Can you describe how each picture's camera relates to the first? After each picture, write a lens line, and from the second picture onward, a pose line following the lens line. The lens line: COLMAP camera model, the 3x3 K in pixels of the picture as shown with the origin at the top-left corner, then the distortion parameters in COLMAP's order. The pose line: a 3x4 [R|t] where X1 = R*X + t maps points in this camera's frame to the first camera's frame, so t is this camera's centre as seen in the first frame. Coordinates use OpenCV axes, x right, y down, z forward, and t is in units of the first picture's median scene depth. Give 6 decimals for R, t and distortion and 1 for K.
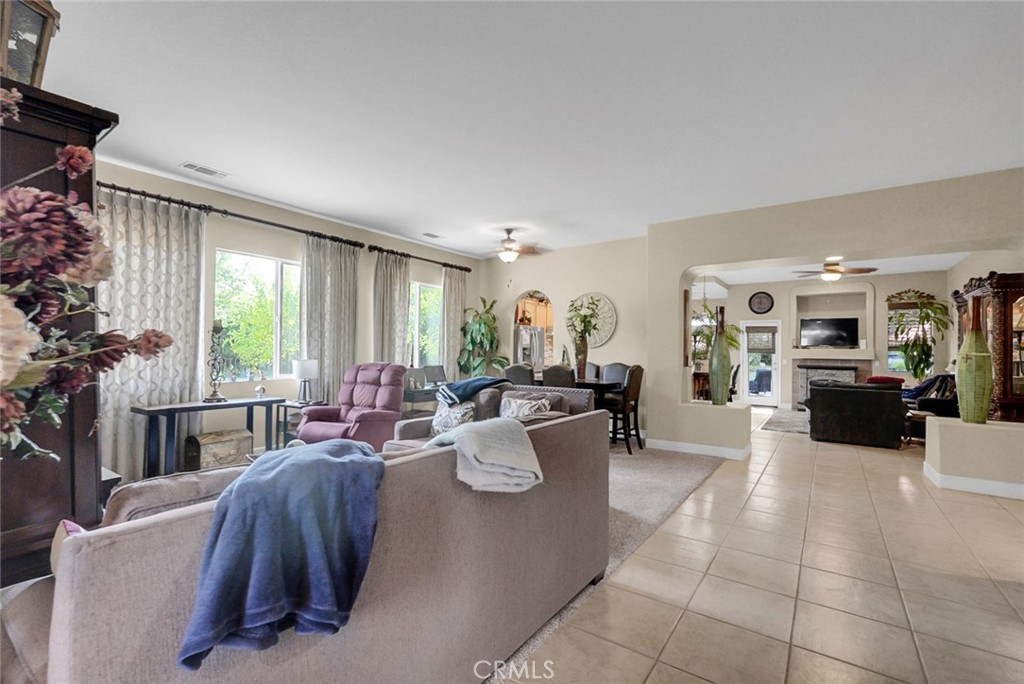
lens RADIAL K [[447.0, 0, 511.4], [0, 447.0, 343.5], [0, 0, 1]] dist [0.000559, 0.001521]
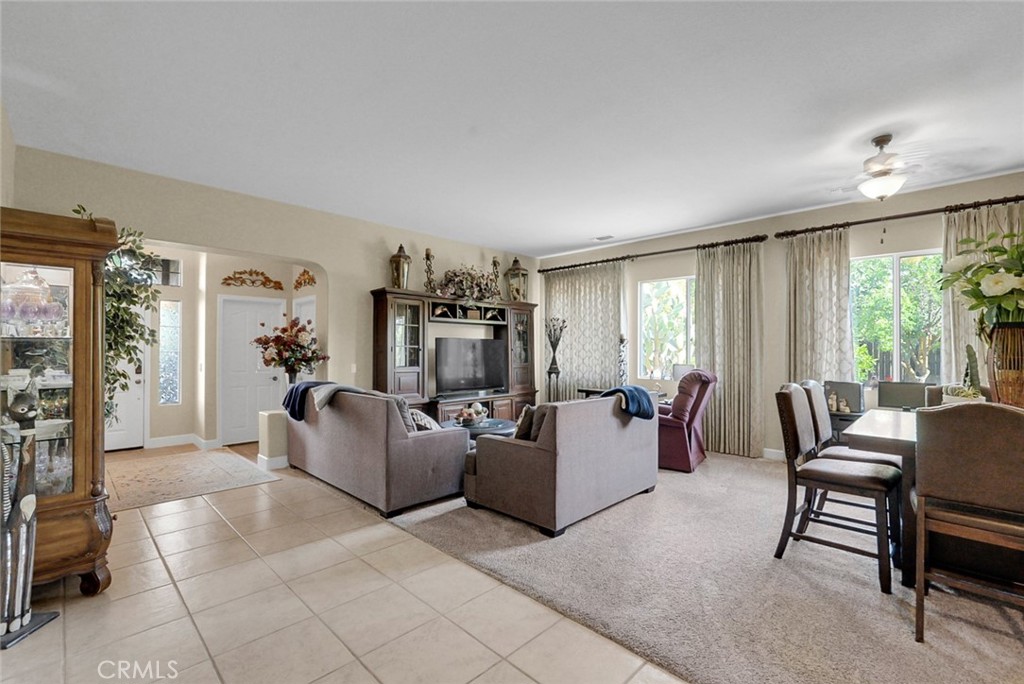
lens RADIAL K [[447.0, 0, 511.4], [0, 447.0, 343.5], [0, 0, 1]] dist [0.000559, 0.001521]
pose [[-0.155720, -0.024902, -0.987487, 0.602813], [0.003064, 0.999665, -0.025692, 0.010690], [0.987797, -0.007027, -0.155591, 0.635571]]
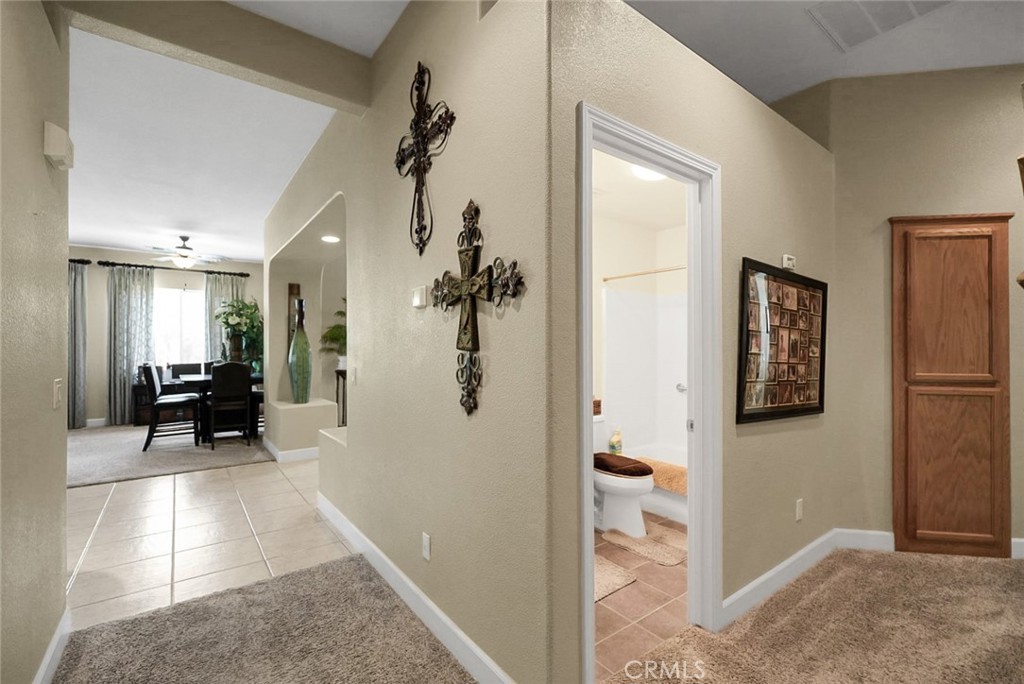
lens RADIAL K [[447.0, 0, 511.4], [0, 447.0, 343.5], [0, 0, 1]] dist [0.000559, 0.001521]
pose [[0.953516, -0.018094, -0.300798, 1.070312], [0.018469, 0.999828, -0.001597, 0.018477], [0.300776, -0.004033, 0.953686, 0.205322]]
